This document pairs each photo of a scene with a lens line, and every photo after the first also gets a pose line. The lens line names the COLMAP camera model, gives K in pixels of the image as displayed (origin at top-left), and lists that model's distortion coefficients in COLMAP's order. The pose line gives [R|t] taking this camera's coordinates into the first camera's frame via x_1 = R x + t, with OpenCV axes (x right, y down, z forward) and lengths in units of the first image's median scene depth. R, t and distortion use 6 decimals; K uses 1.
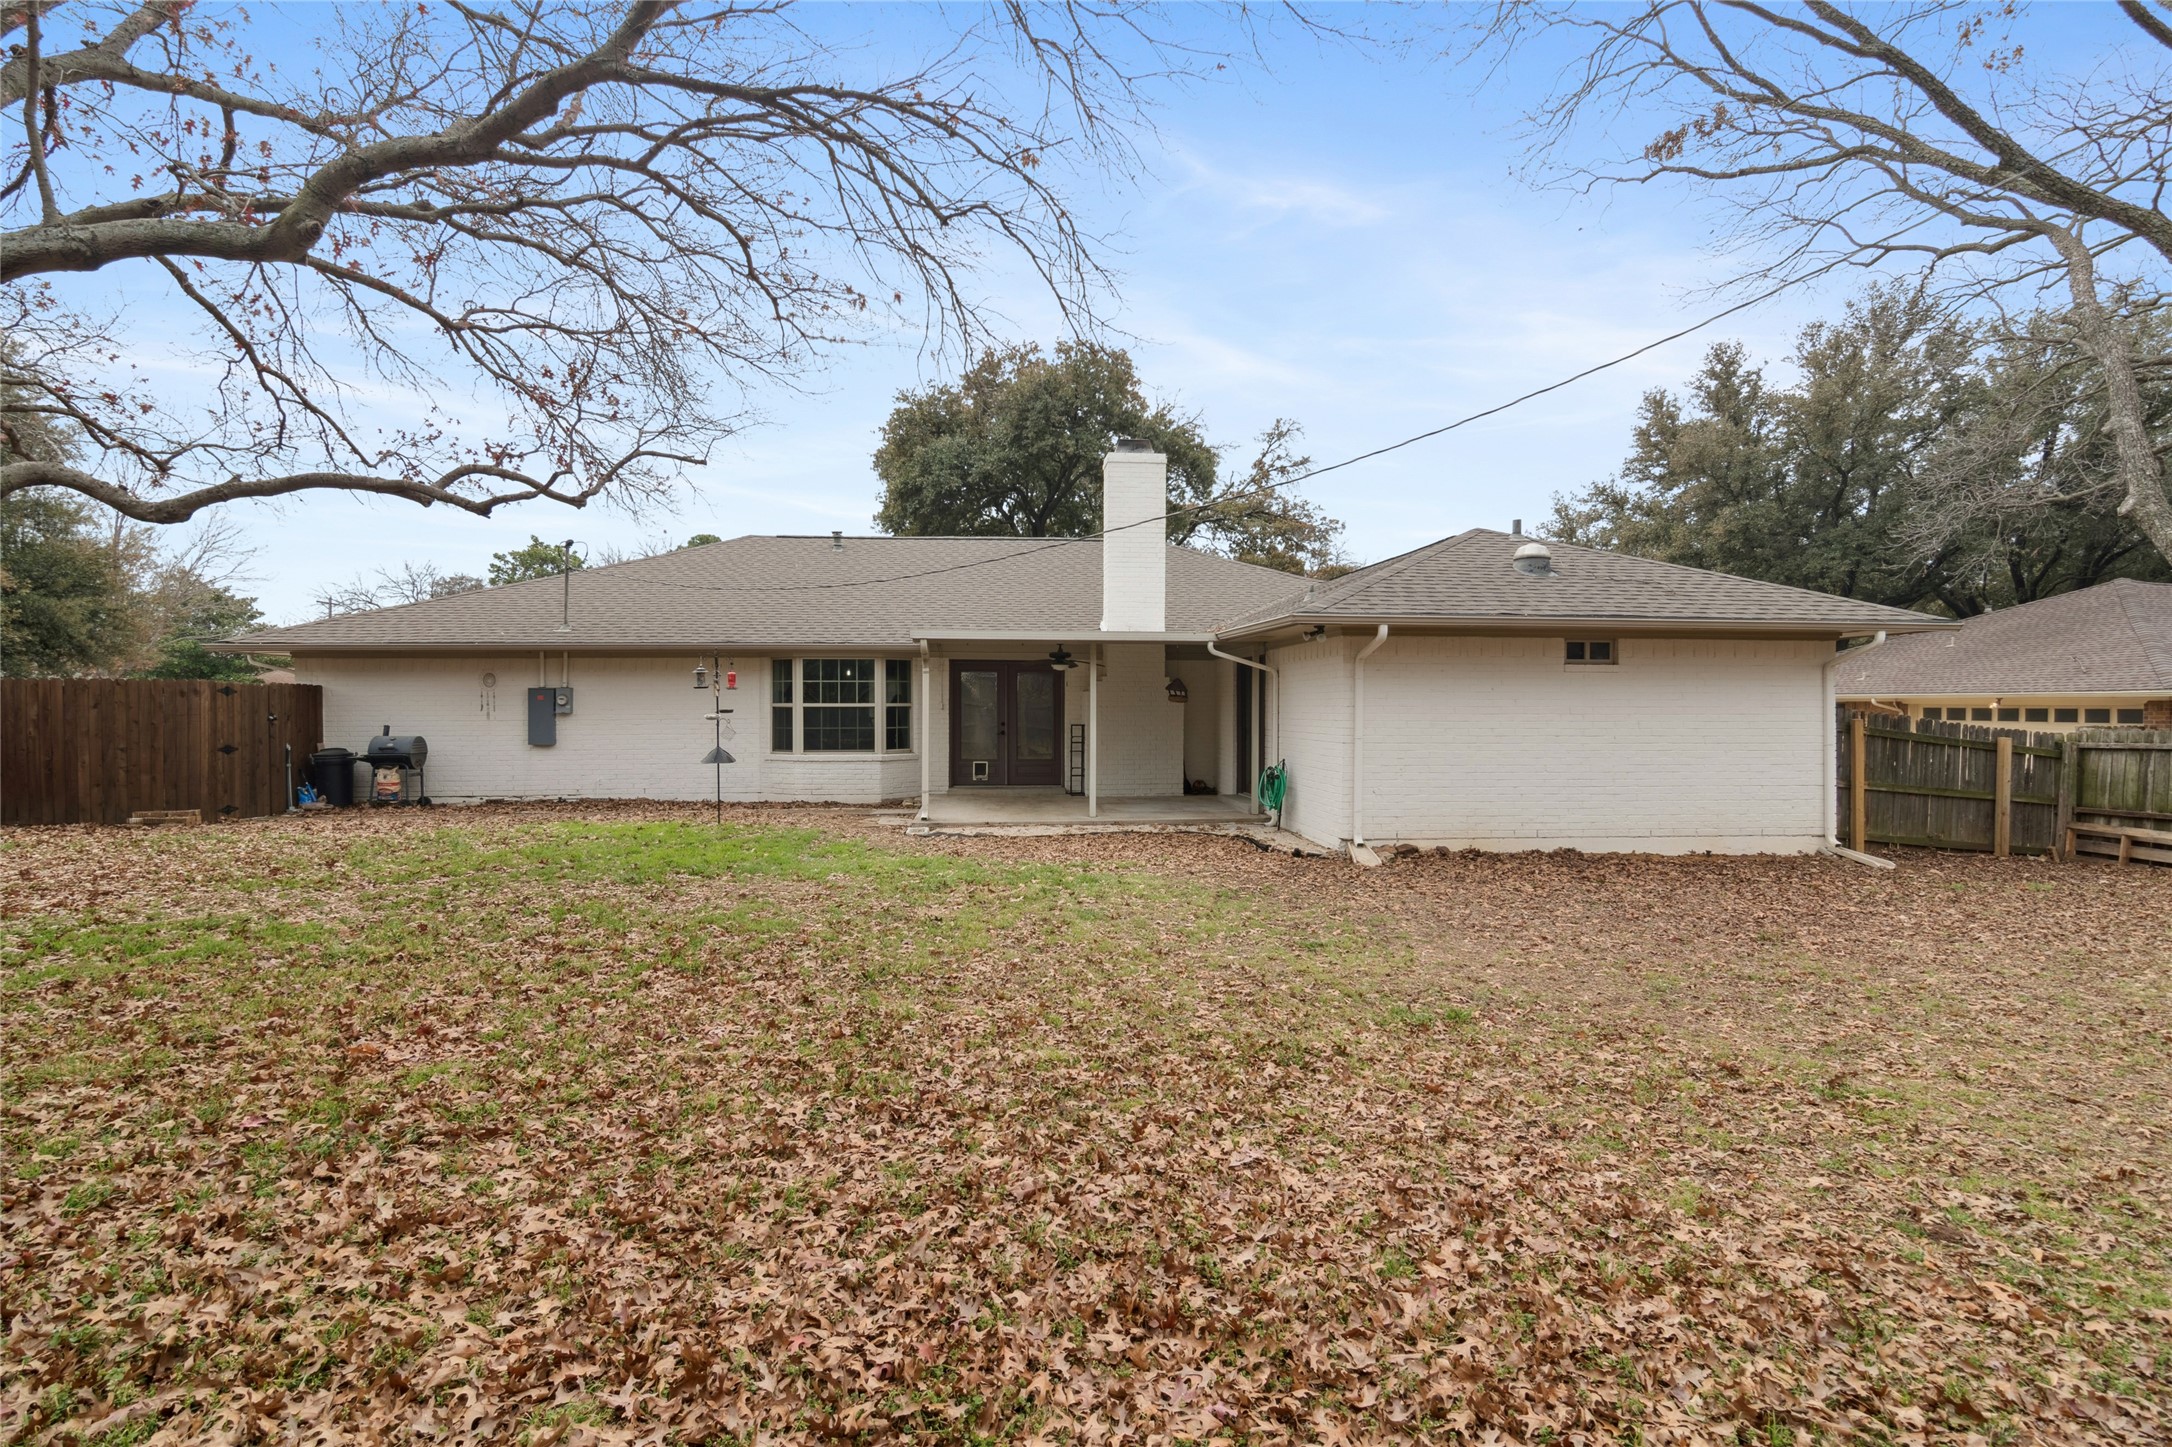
lens RADIAL K [[1047.1, 0, 1086.2], [0, 1047.1, 727.5], [0, 0, 1]] dist [0.000907, 0.000214]
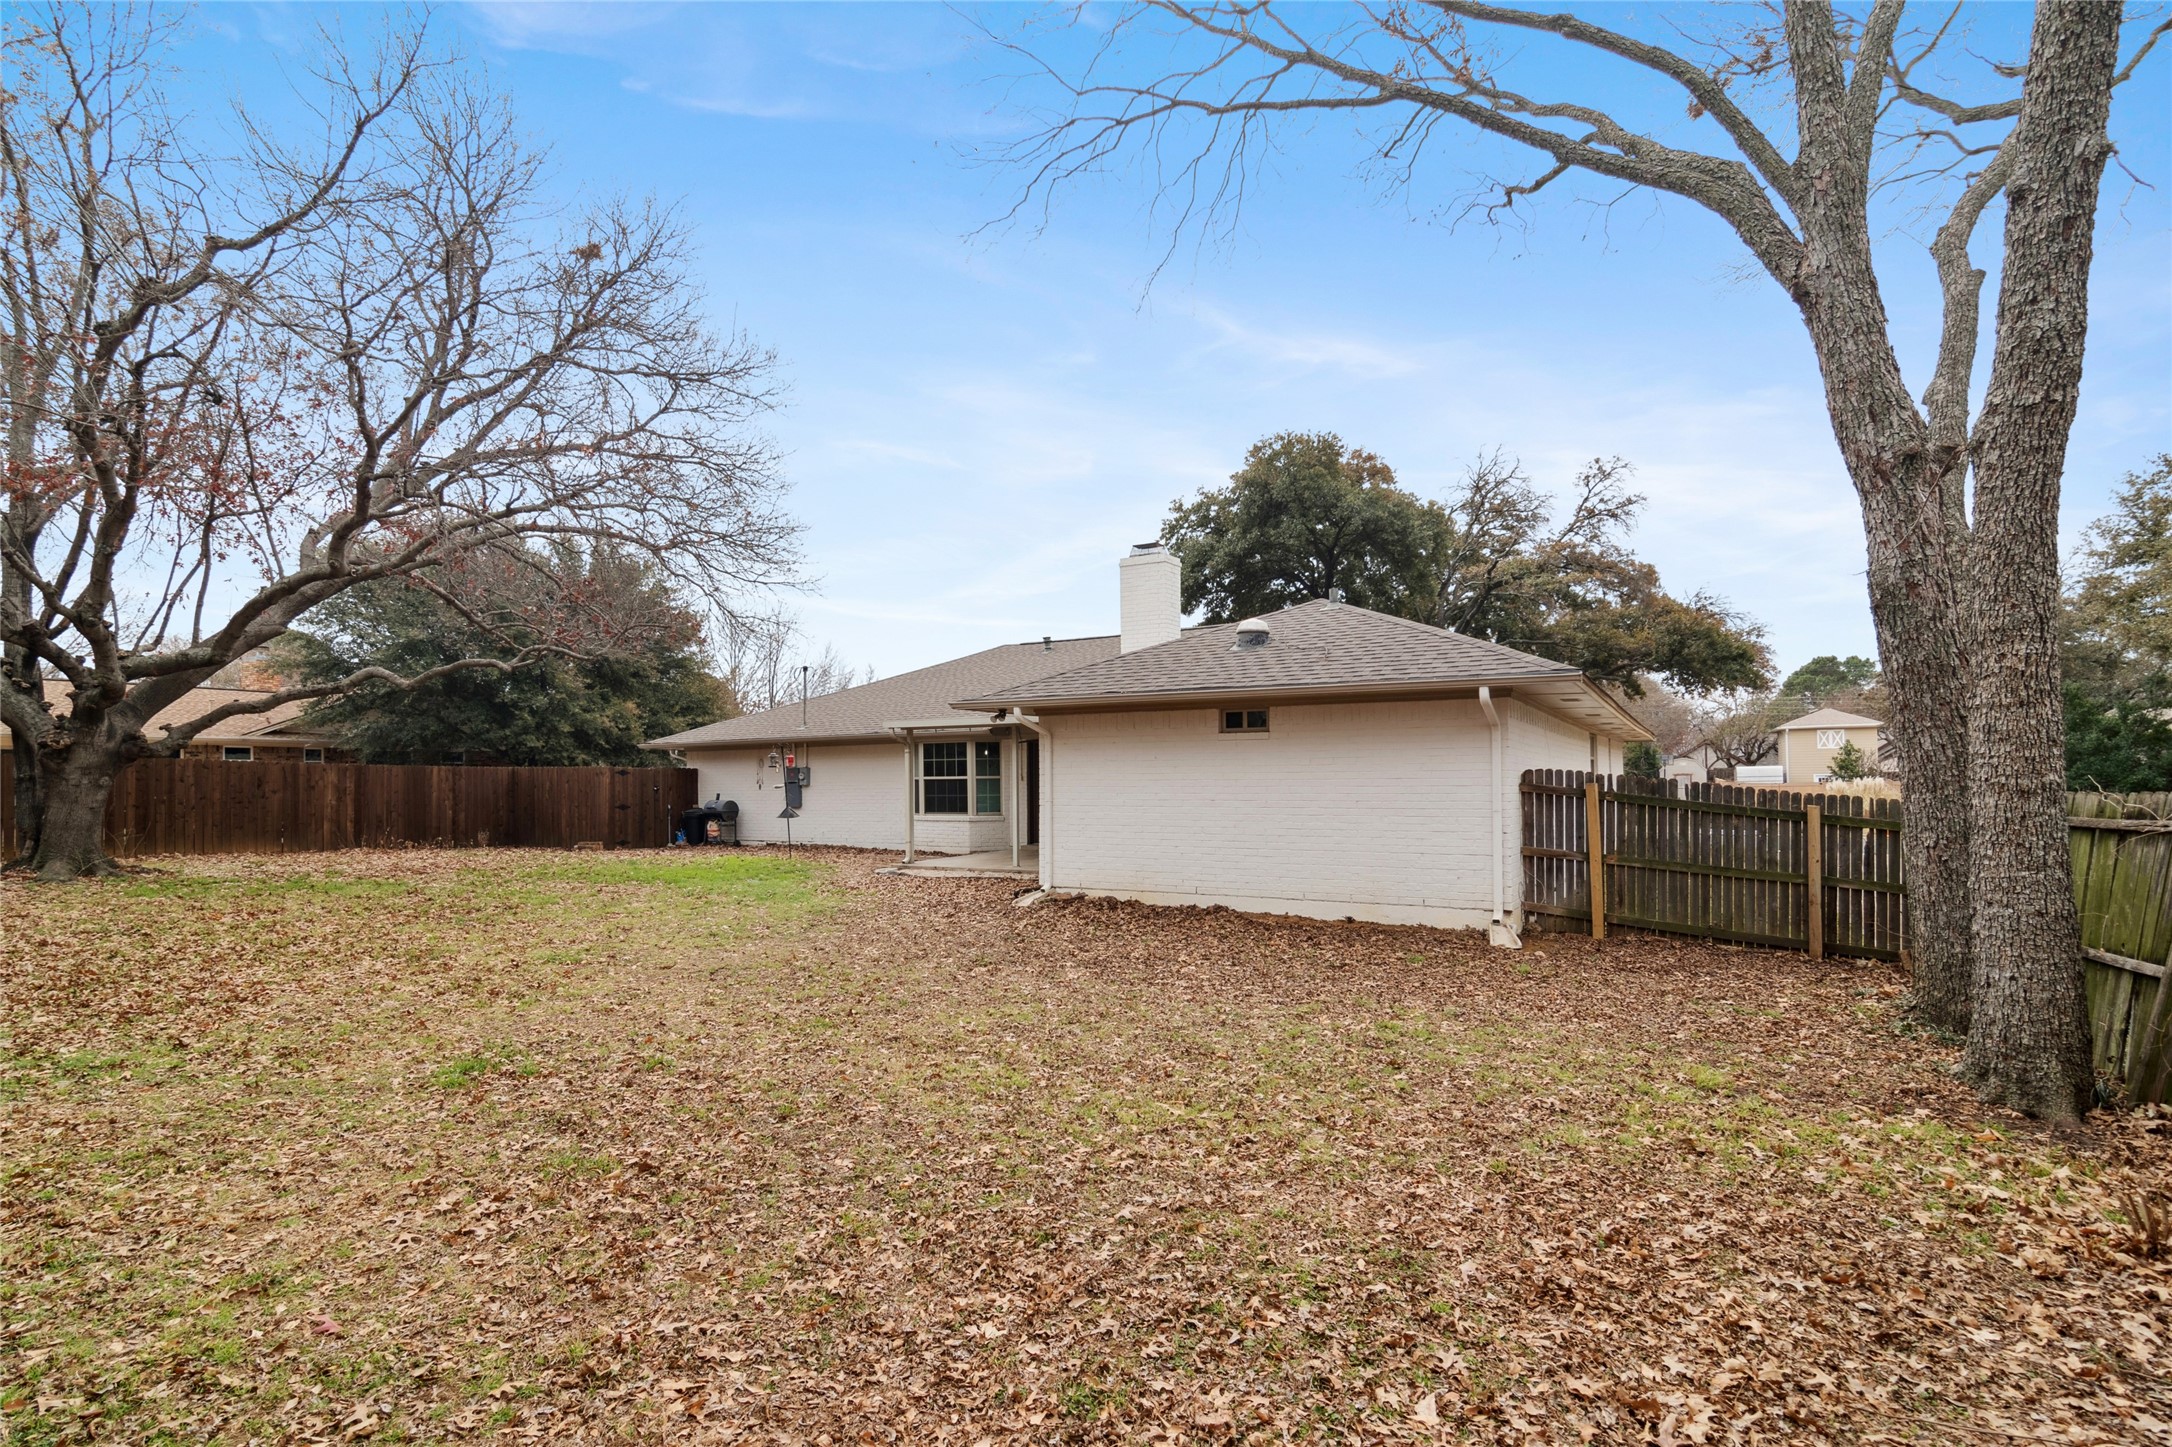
lens RADIAL K [[1047.1, 0, 1110.9], [0, 1047.1, 766.3], [0, 0, 1]] dist [0.000907, 0.000214]
pose [[0.823813, -0.015826, -0.566641, 0.705496], [-0.002620, 0.999493, -0.031724, 0.005482], [0.566856, 0.027619, 0.823354, 0.039783]]
